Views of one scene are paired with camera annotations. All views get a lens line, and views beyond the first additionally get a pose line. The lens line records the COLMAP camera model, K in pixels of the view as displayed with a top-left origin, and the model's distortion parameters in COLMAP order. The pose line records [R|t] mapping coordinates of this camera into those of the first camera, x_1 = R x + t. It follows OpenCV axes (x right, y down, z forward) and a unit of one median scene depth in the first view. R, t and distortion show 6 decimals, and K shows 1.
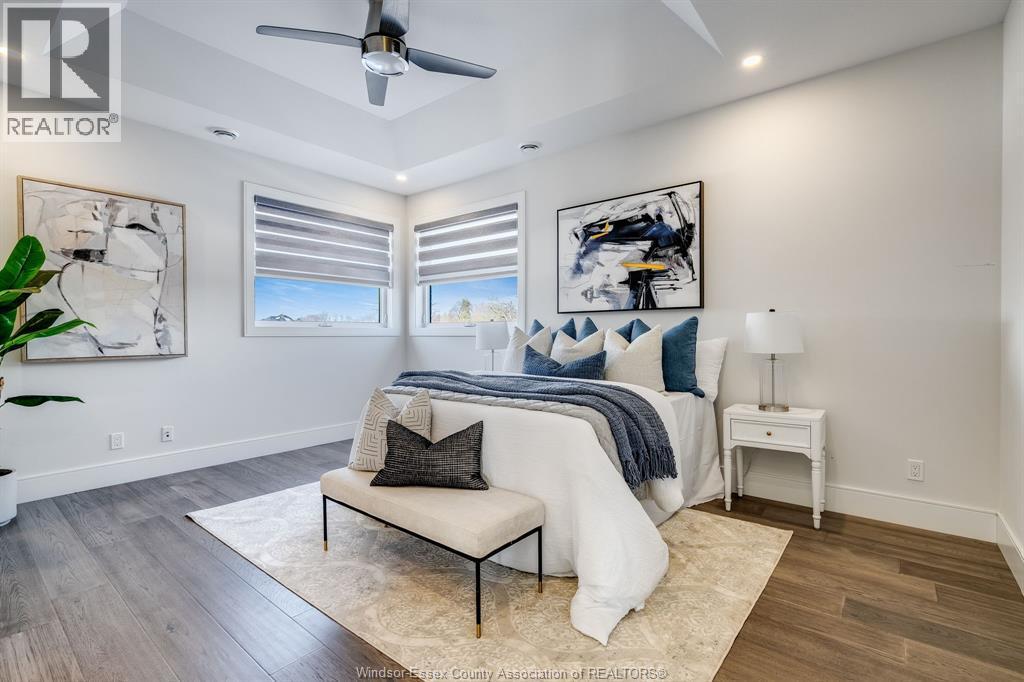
lens RADIAL K [[466.1, 0, 512.0], [0, 466.1, 341.0], [0, 0, 1]] dist [-0.000492, 0.000043]
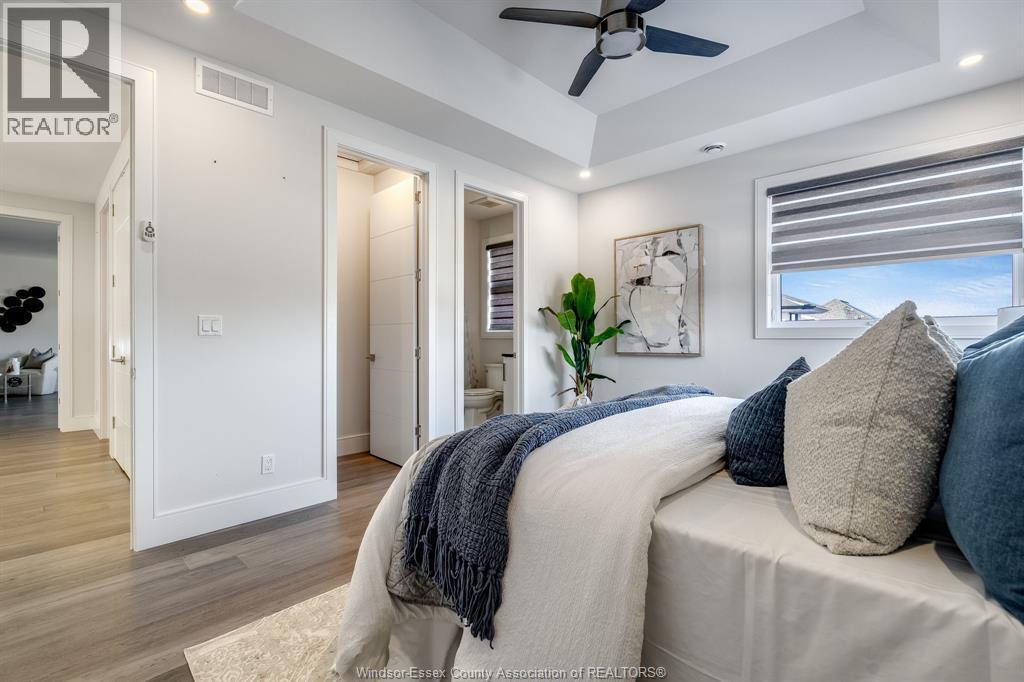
lens RADIAL K [[466.1, 0, 512.0], [0, 466.1, 341.0], [0, 0, 1]] dist [-0.000492, 0.000043]
pose [[-0.085270, 0.016899, -0.996215, 0.515564], [-0.006678, 0.999824, 0.017532, -0.021812], [0.996336, 0.008148, -0.085142, 0.673030]]
